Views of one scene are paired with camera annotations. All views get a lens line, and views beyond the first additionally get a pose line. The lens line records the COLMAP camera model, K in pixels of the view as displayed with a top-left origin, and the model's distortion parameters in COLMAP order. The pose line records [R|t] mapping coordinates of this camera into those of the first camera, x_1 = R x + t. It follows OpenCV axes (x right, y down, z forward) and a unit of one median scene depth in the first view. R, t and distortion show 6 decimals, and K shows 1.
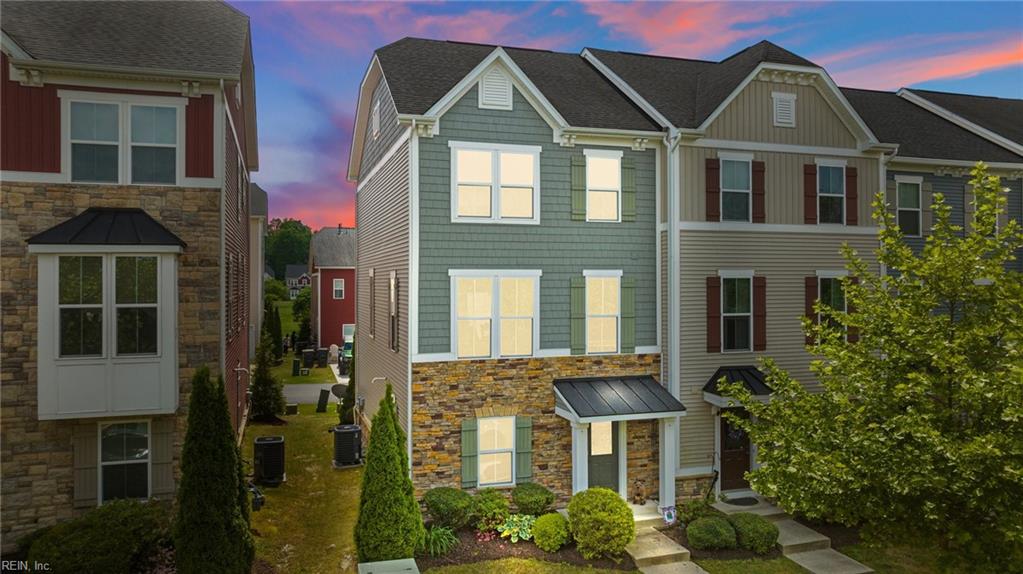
lens RADIAL K [[731.4, 0, 514.5], [0, 731.4, 274.2], [0, 0, 1]] dist [-0.015699, 0.000781]
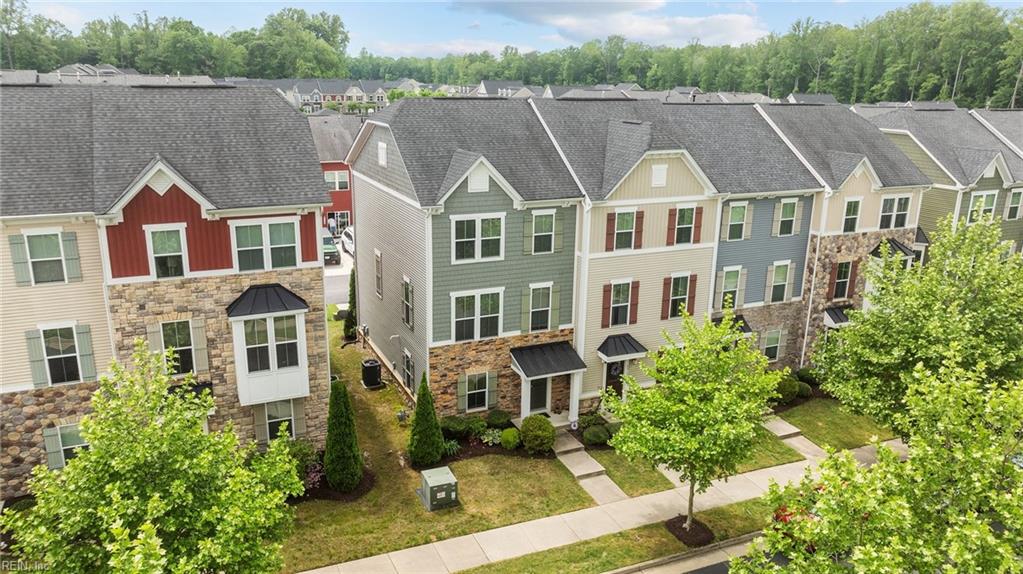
lens RADIAL K [[765.7, 0, 520.9], [0, 765.7, 291.3], [0, 0, 1]] dist [-0.012690, -0.006207]
pose [[0.991883, -0.010875, 0.126685, -0.147134], [-0.026564, 0.956627, 0.290102, -0.505139], [-0.124345, -0.291113, 0.948573, -0.647155]]
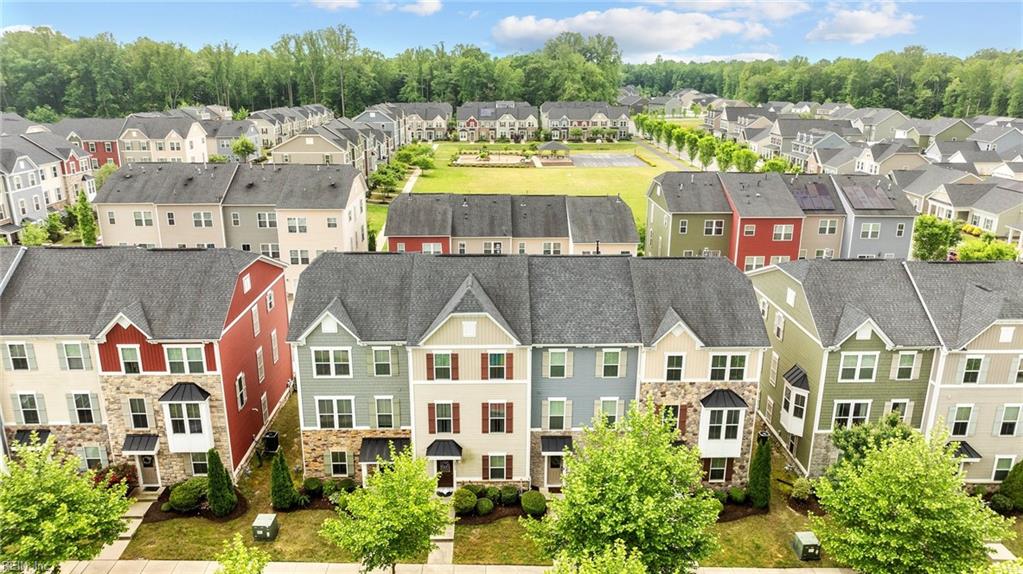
lens RADIAL K [[765.7, 0, 520.9], [0, 765.7, 291.3], [0, 0, 1]] dist [-0.012690, -0.006207]
pose [[0.958063, 0.092698, -0.271149, 1.206502], [-0.004319, 0.950796, 0.309788, -1.110020], [0.286524, -0.295626, 0.911323, -1.003560]]
